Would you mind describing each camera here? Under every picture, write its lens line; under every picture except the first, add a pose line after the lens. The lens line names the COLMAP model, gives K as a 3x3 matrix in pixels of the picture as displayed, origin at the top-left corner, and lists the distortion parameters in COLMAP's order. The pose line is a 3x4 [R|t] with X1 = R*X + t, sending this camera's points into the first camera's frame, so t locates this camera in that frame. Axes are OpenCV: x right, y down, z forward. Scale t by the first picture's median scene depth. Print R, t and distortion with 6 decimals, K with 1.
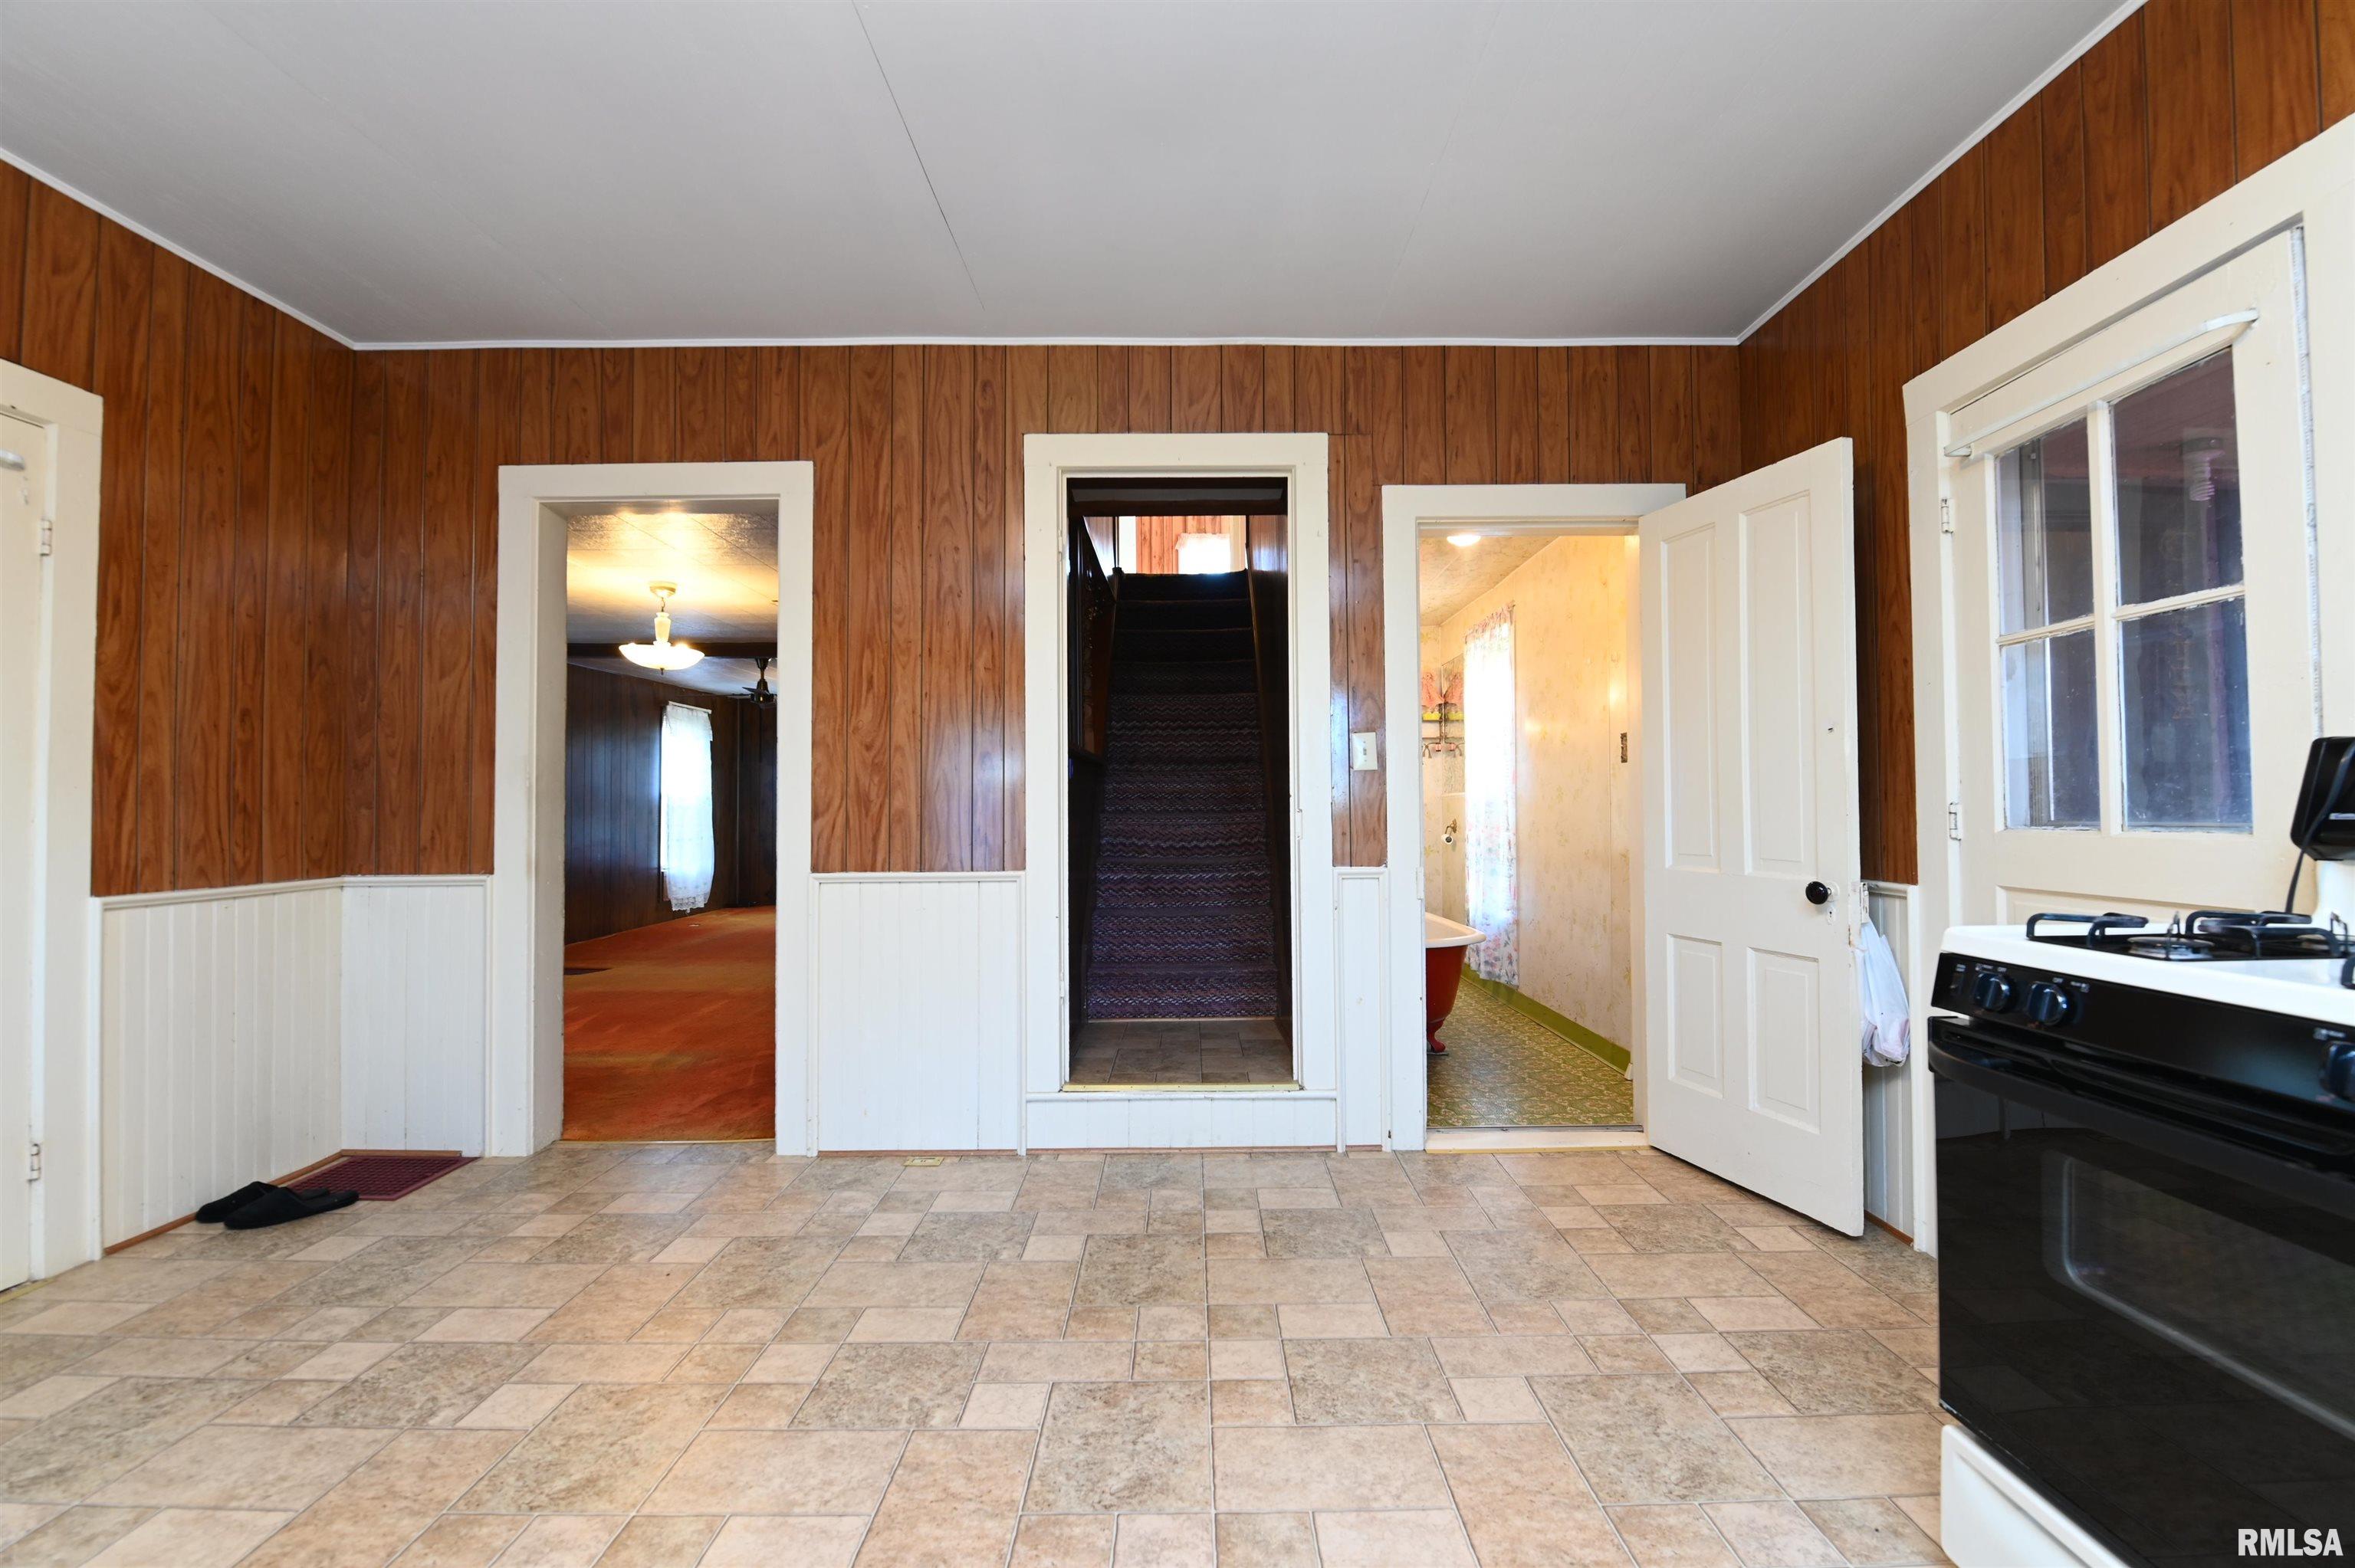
lens RADIAL K [[1017.1, 0, 1190.9], [0, 1017.1, 780.1], [0, 0, 1]] dist [-0.003868, -0.008427]
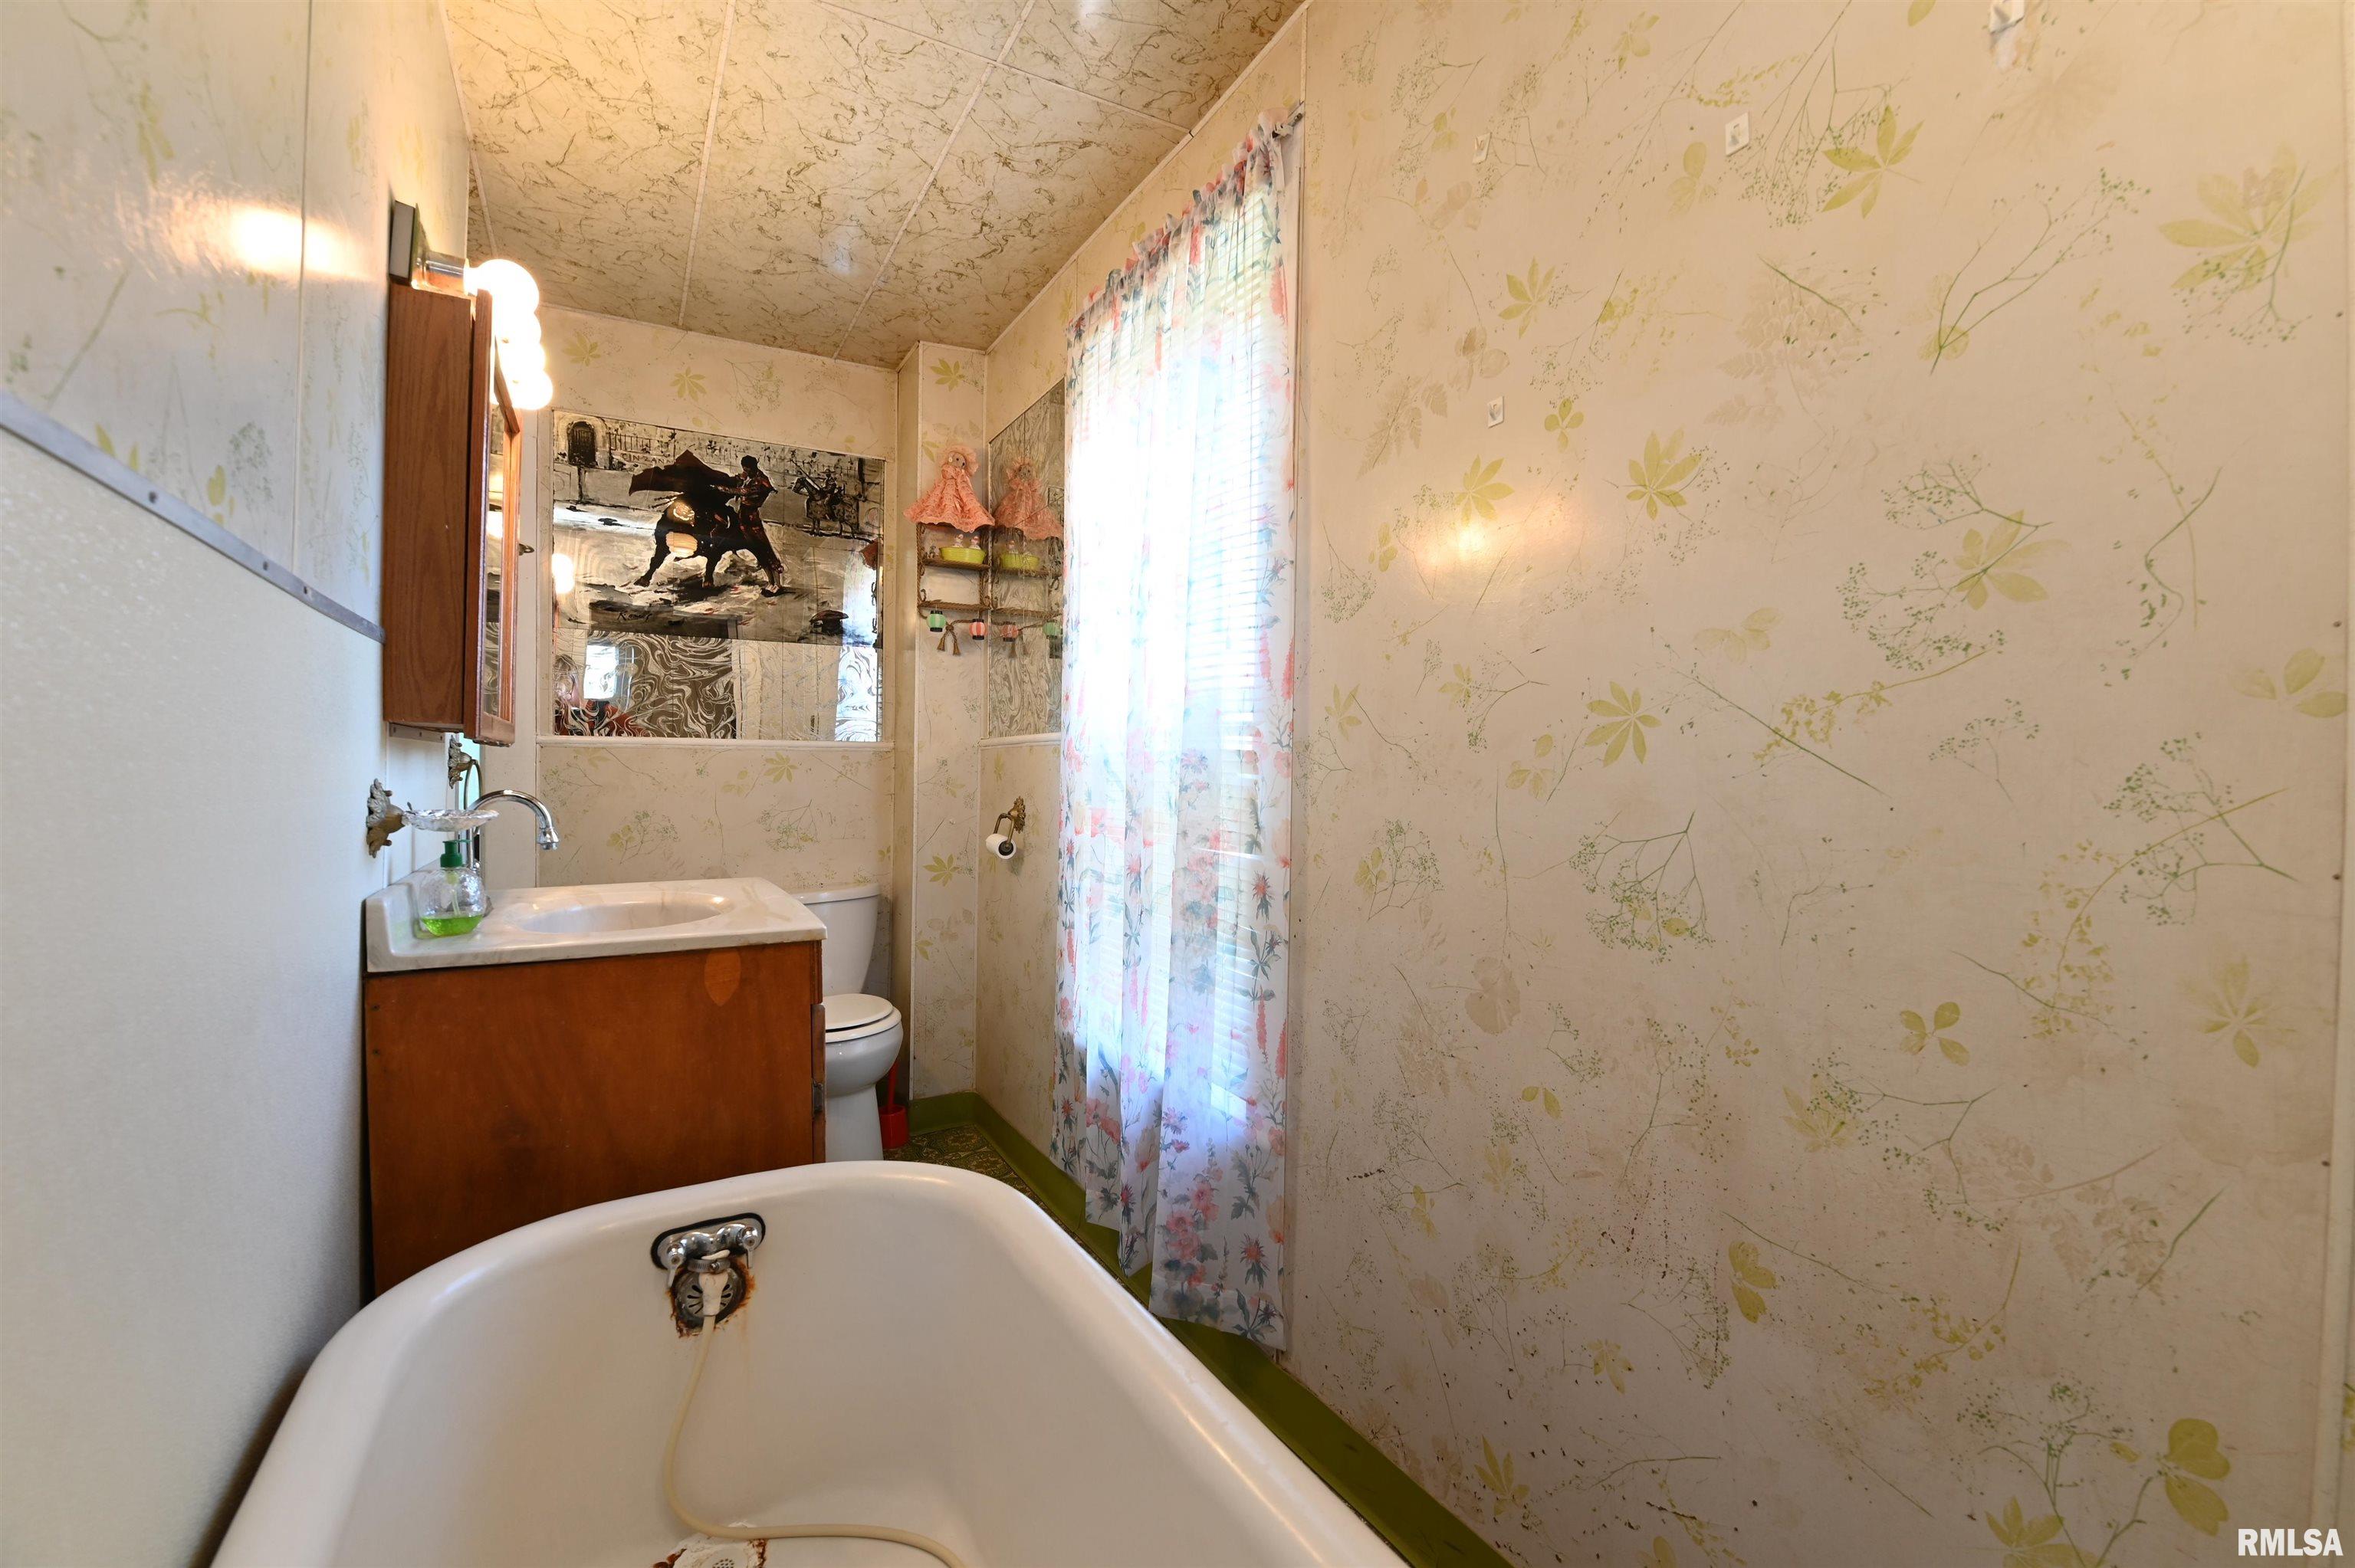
lens RADIAL K [[1004.7, 0, 1179.4], [0, 1004.7, 784.9], [0, 0, 1]] dist [0.000437, 0.000036]
pose [[0.871053, 0.012375, 0.491033, 0.237525], [-0.034093, 0.998795, 0.035308, 0.033400], [-0.490005, -0.047496, 0.870425, 1.272490]]
